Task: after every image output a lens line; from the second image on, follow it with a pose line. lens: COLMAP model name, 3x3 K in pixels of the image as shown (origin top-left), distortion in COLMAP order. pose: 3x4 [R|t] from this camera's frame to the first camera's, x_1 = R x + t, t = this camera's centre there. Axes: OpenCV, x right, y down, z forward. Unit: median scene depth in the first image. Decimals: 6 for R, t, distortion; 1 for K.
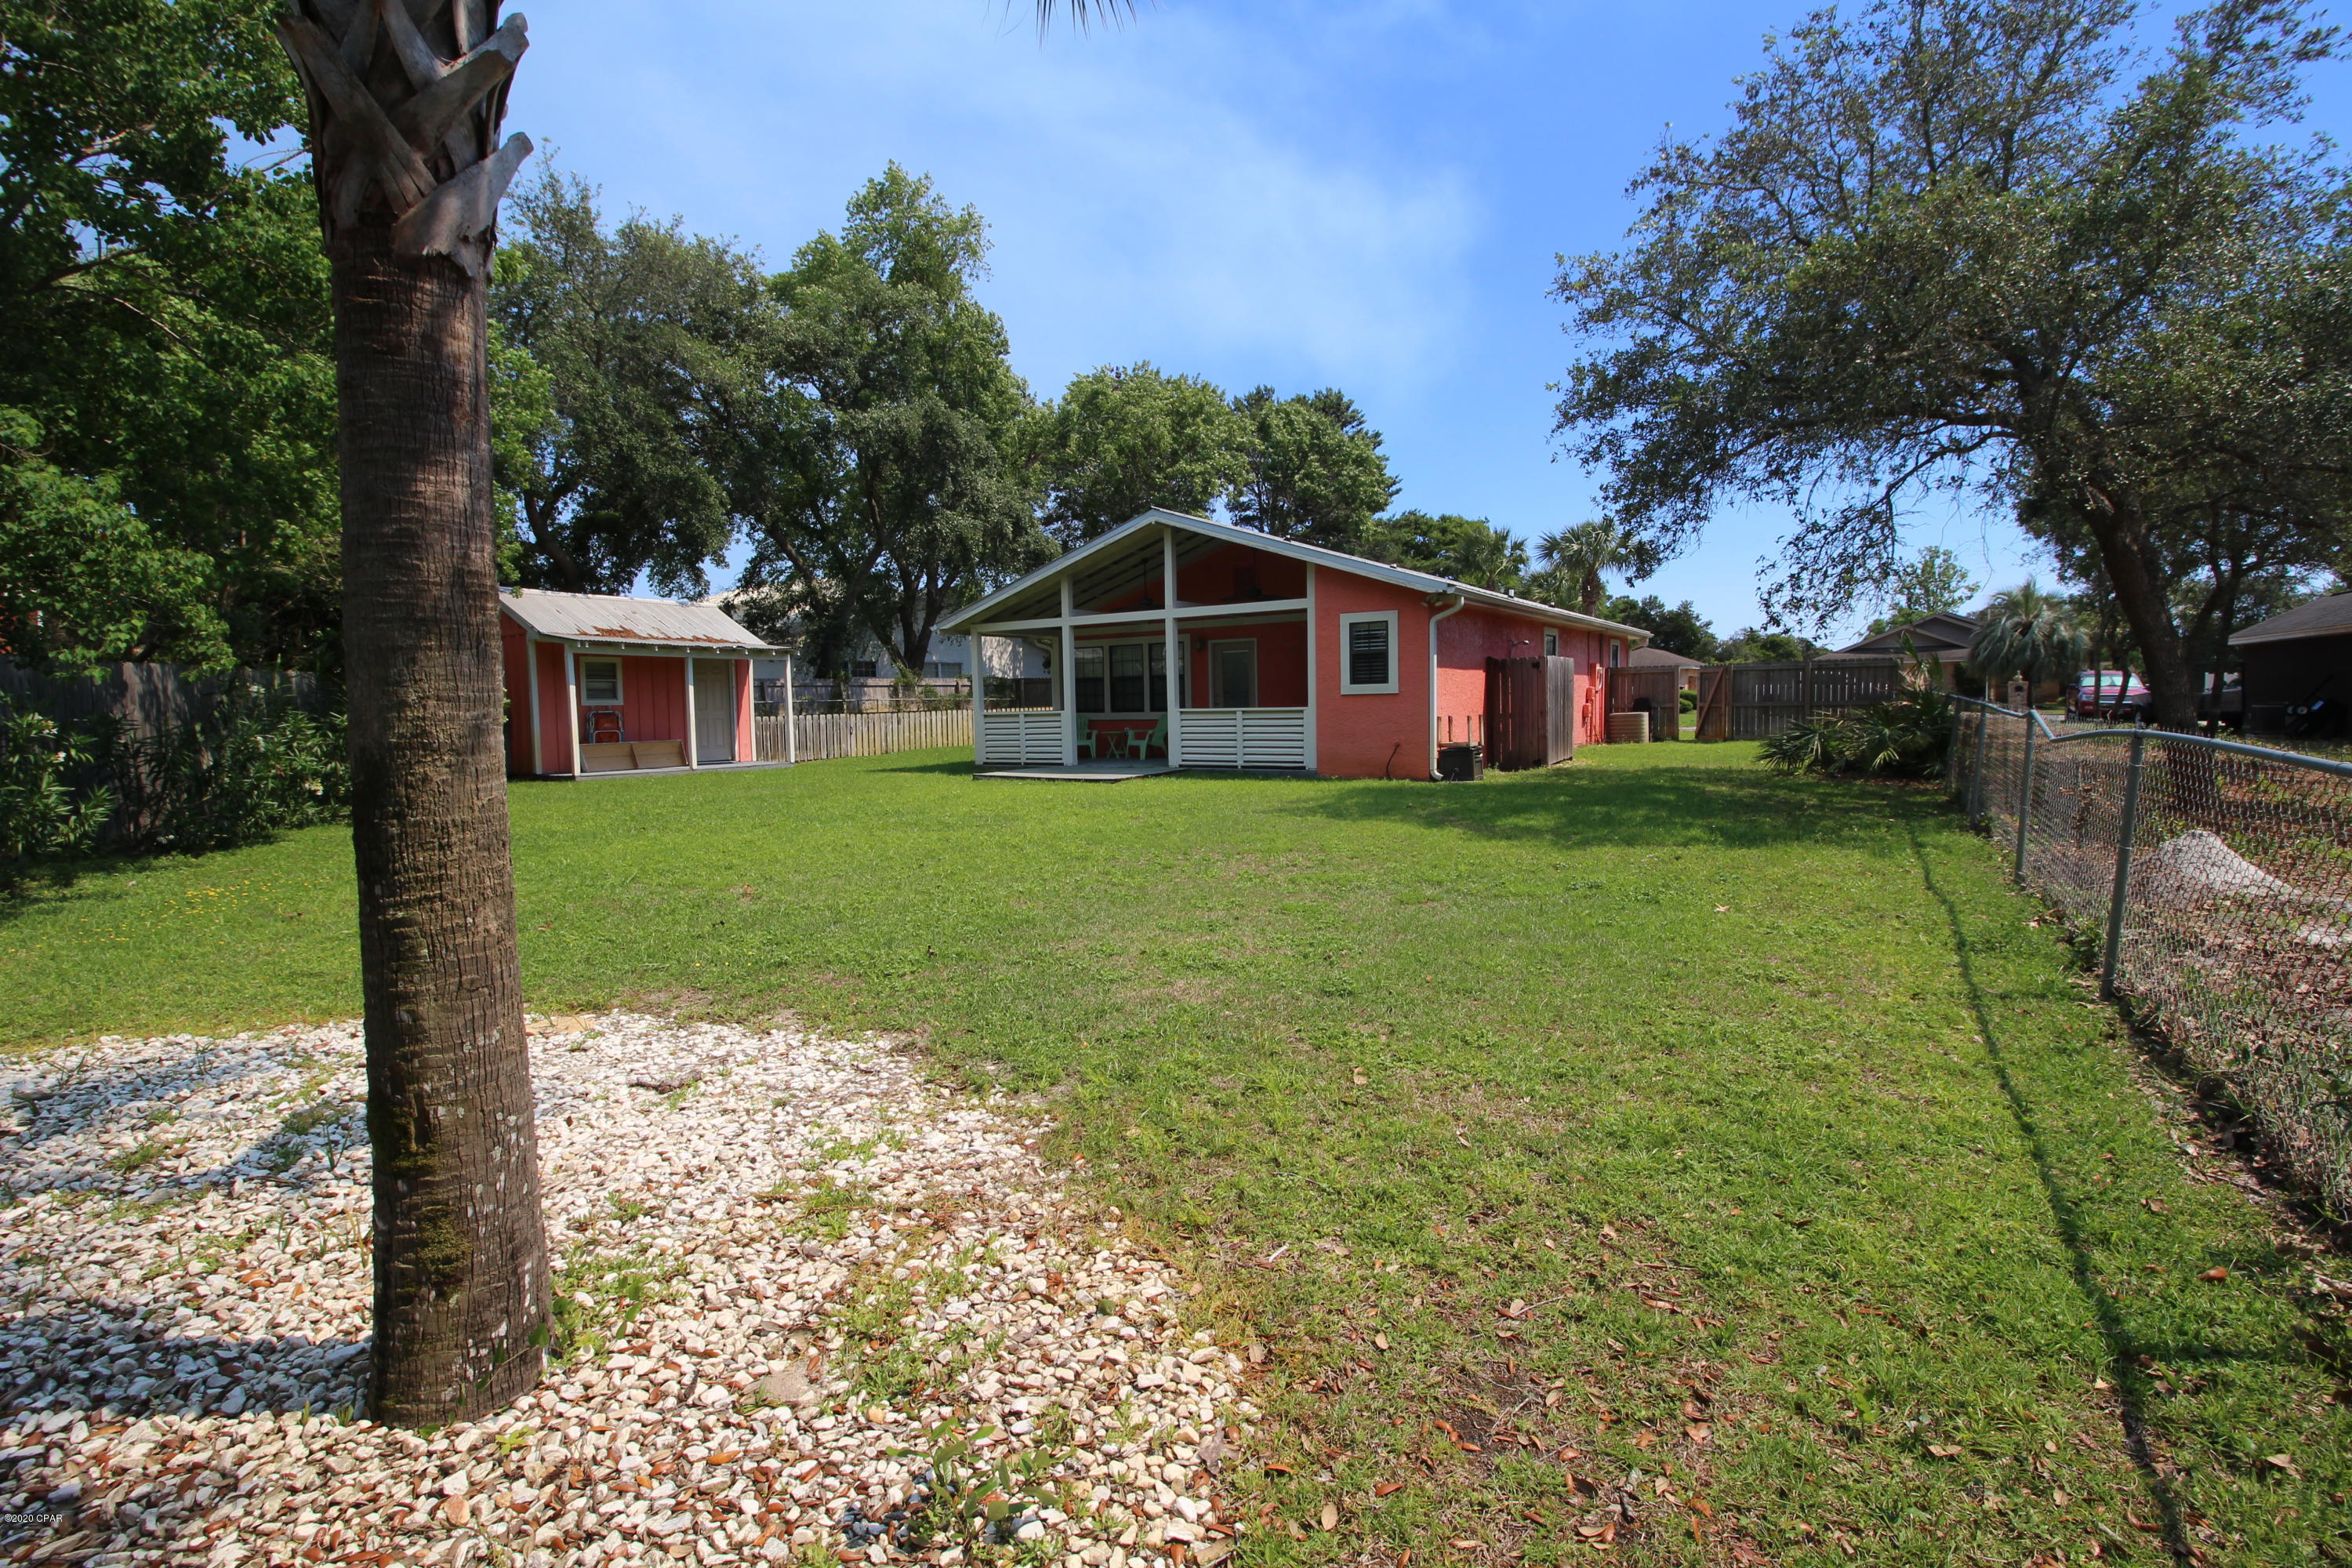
lens RADIAL K [[1112.9, 0, 1187.6], [0, 1112.9, 791.4], [0, 0, 1]] dist [-0.013890, -0.004869]
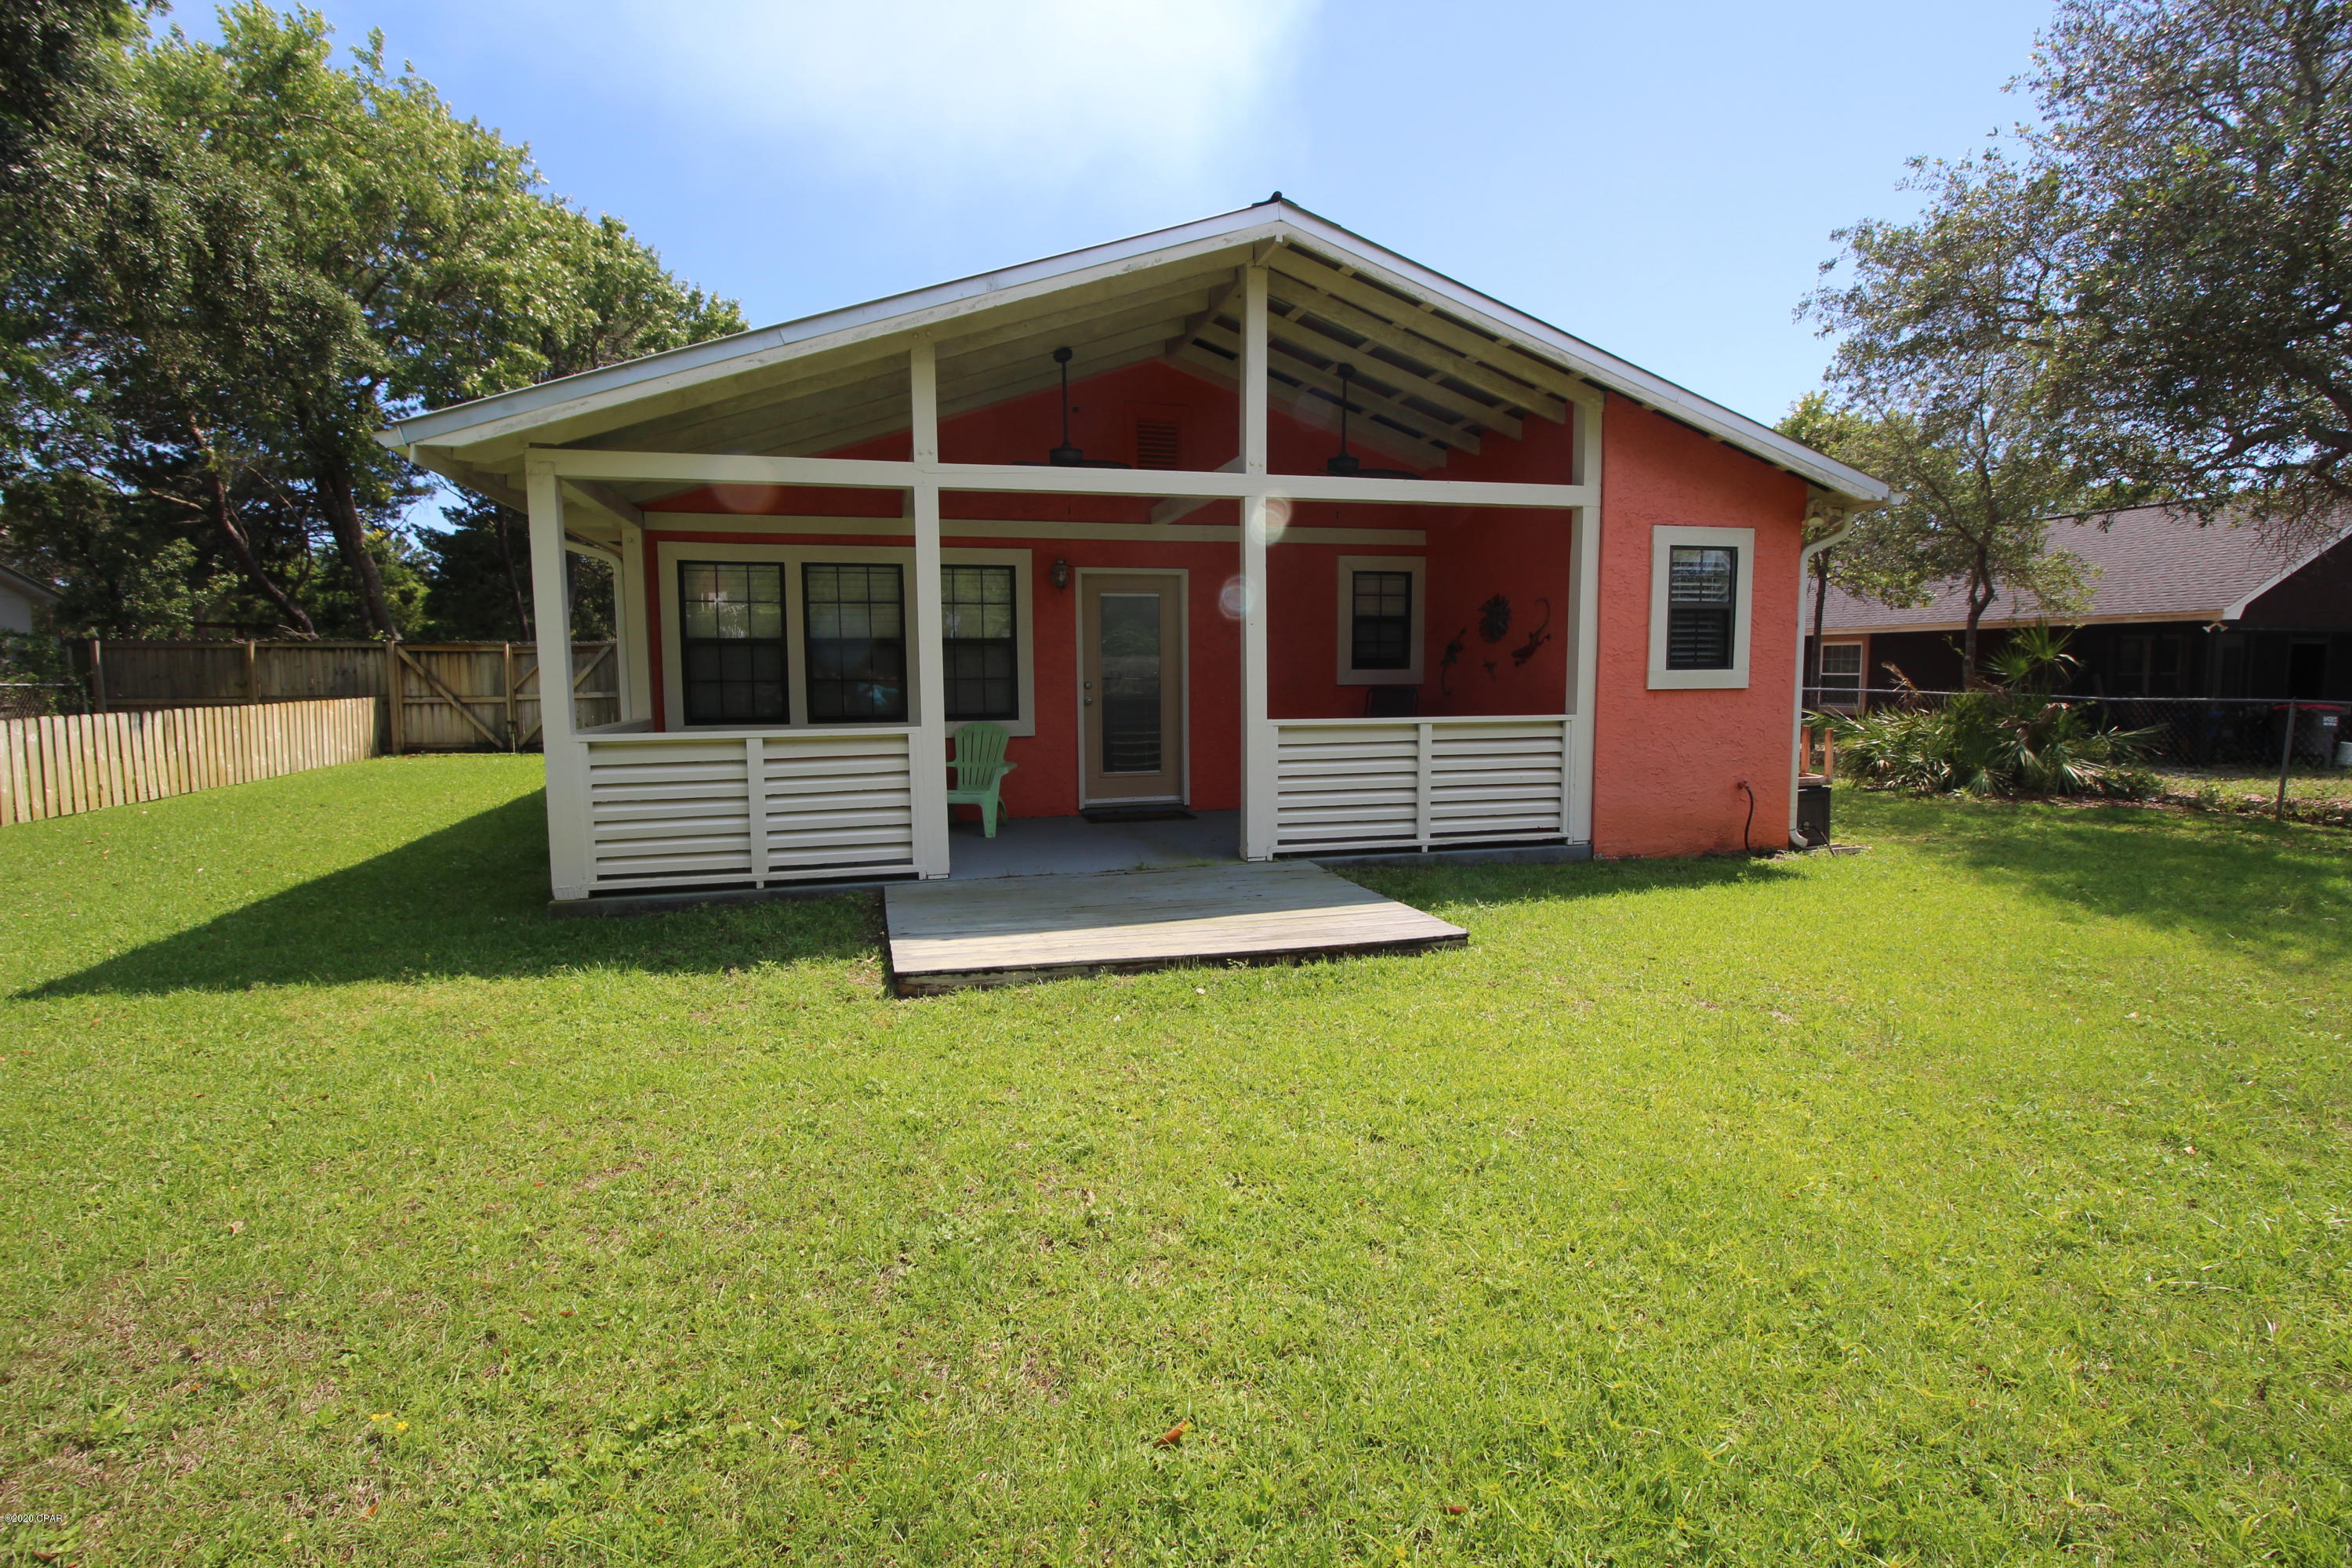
lens RADIAL K [[1112.9, 0, 1185.0], [0, 1112.9, 762.8], [0, 0, 1]] dist [-0.013890, -0.004869]
pose [[0.691649, -0.042970, 0.720955, -0.324975], [0.051576, 0.998619, 0.010040, -0.064461], [-0.720390, 0.030240, 0.692909, 0.736703]]
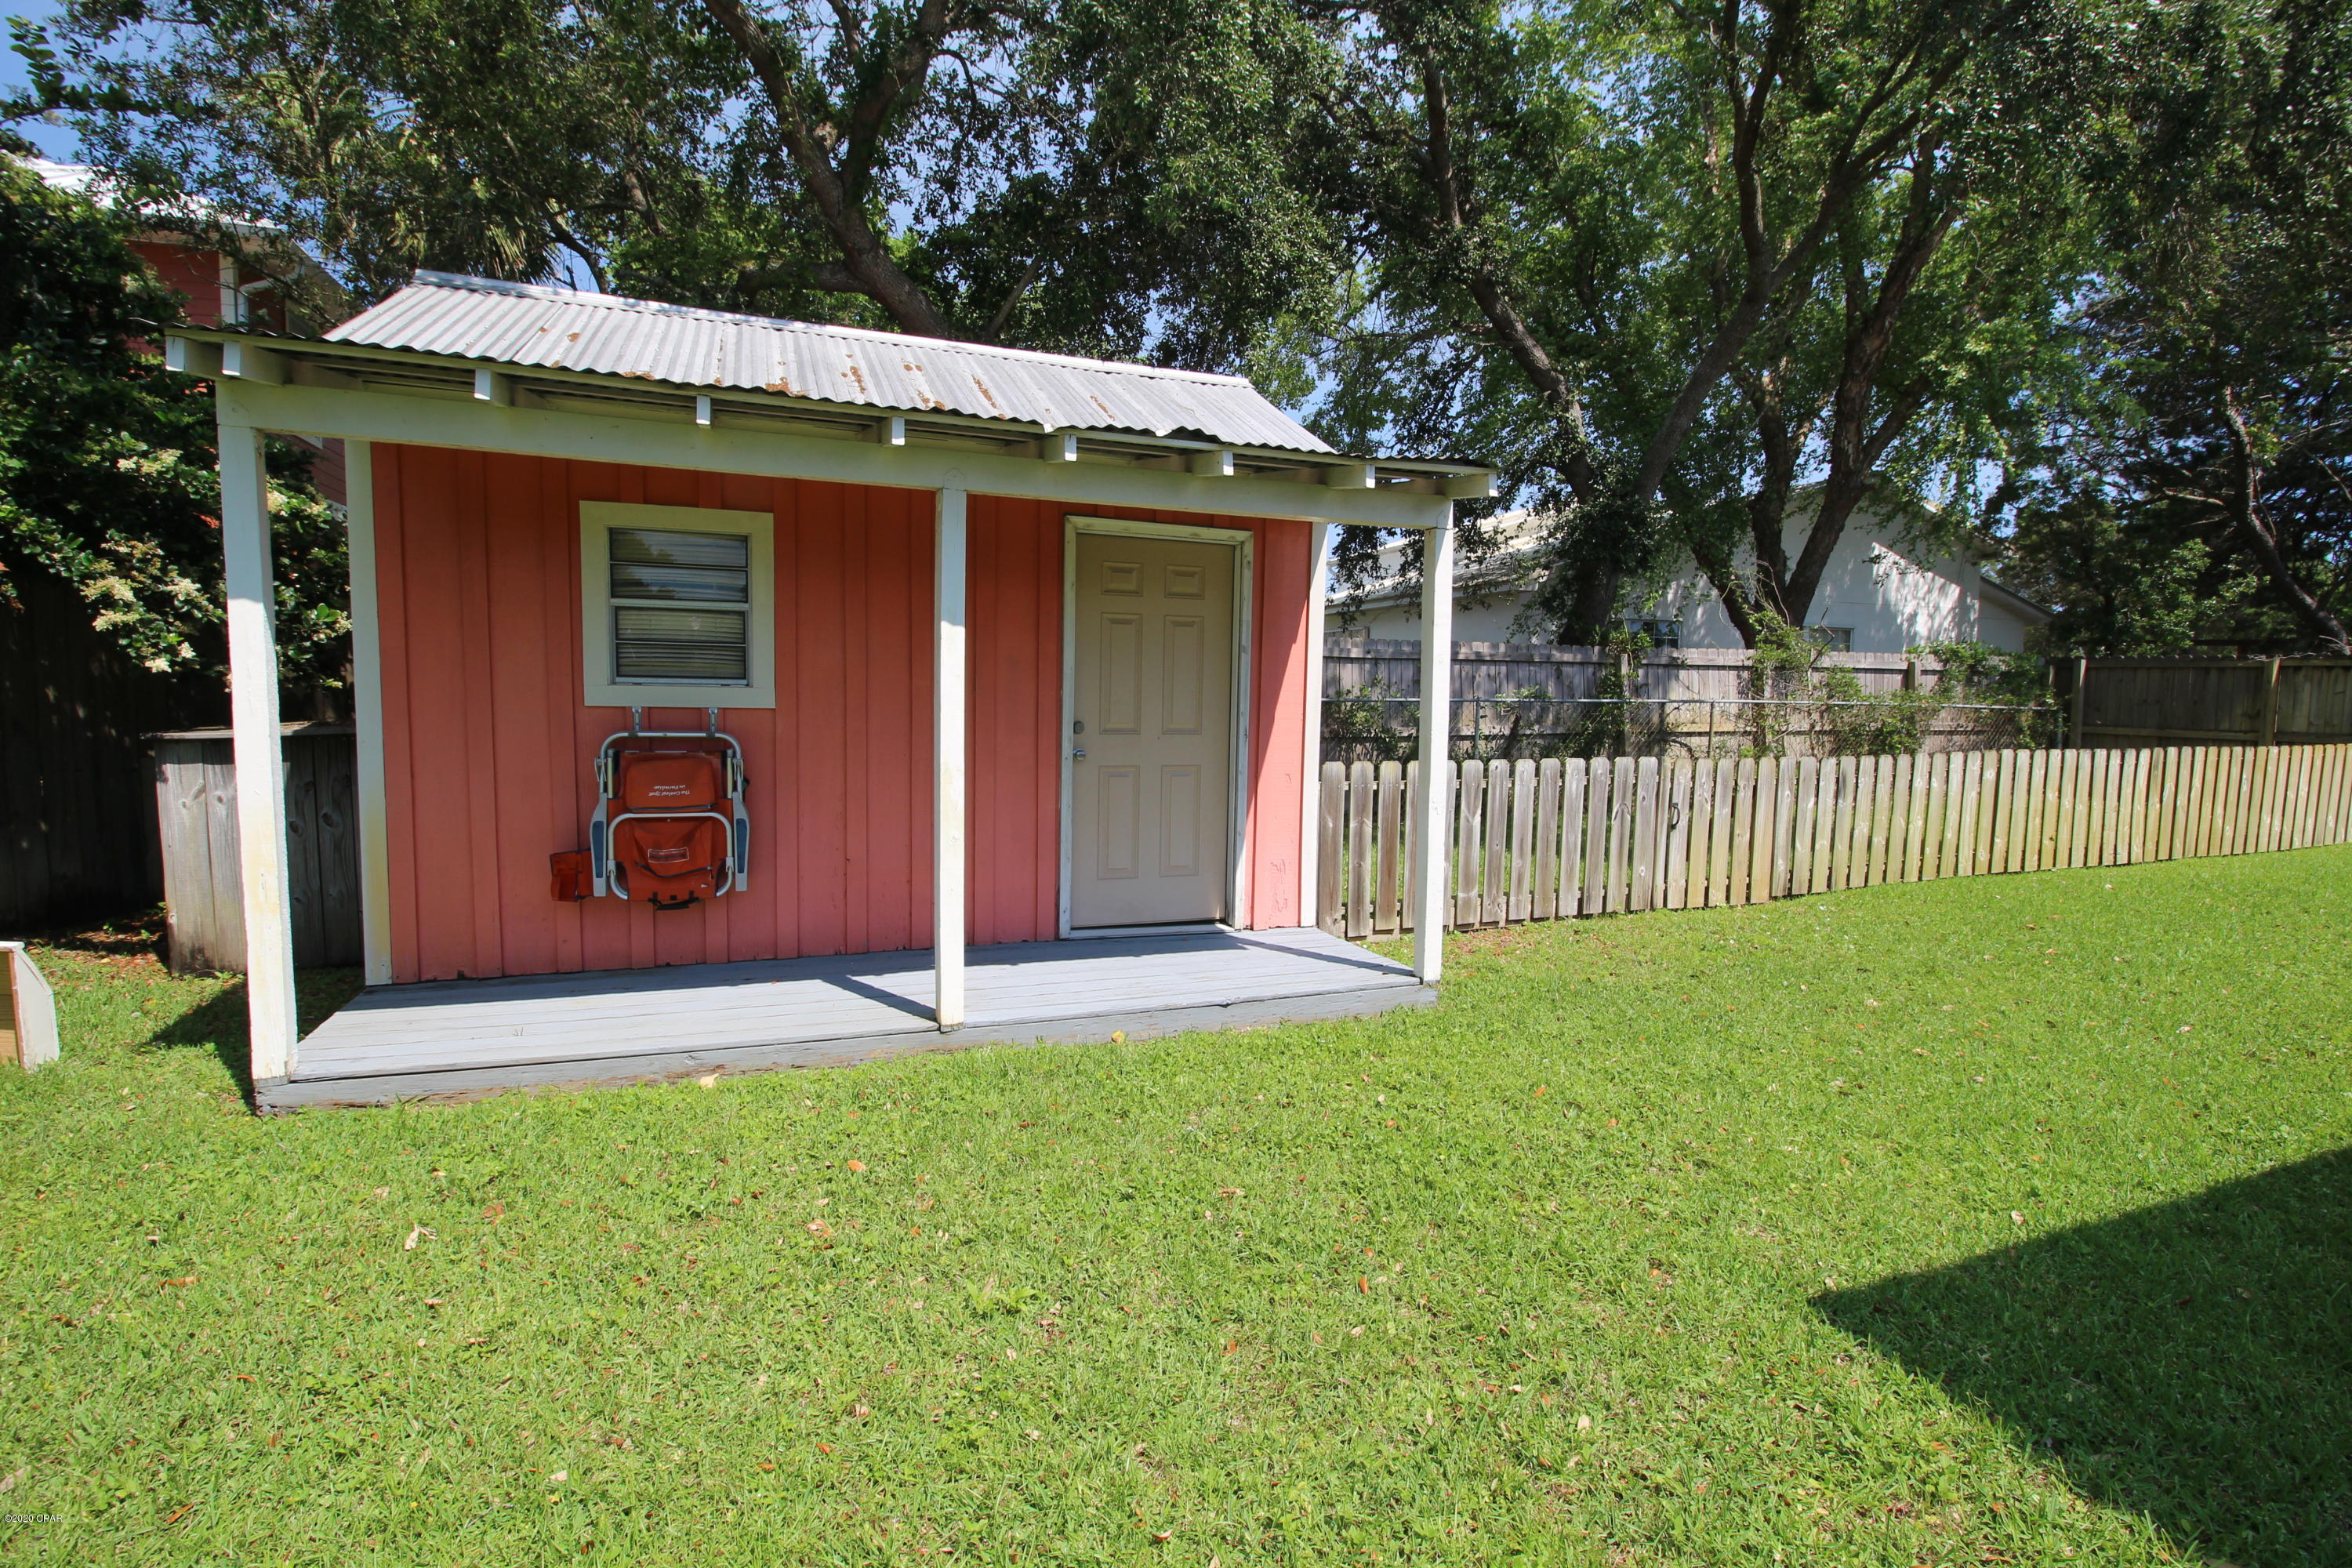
lens RADIAL K [[1112.9, 0, 1151.7], [0, 1112.9, 790.6], [0, 0, 1]] dist [-0.013890, -0.004869]
pose [[0.781643, 0.085862, -0.617788, -0.319768], [-0.079169, 0.996126, 0.038278, -0.083930], [0.618681, 0.018990, 0.785413, 0.955754]]
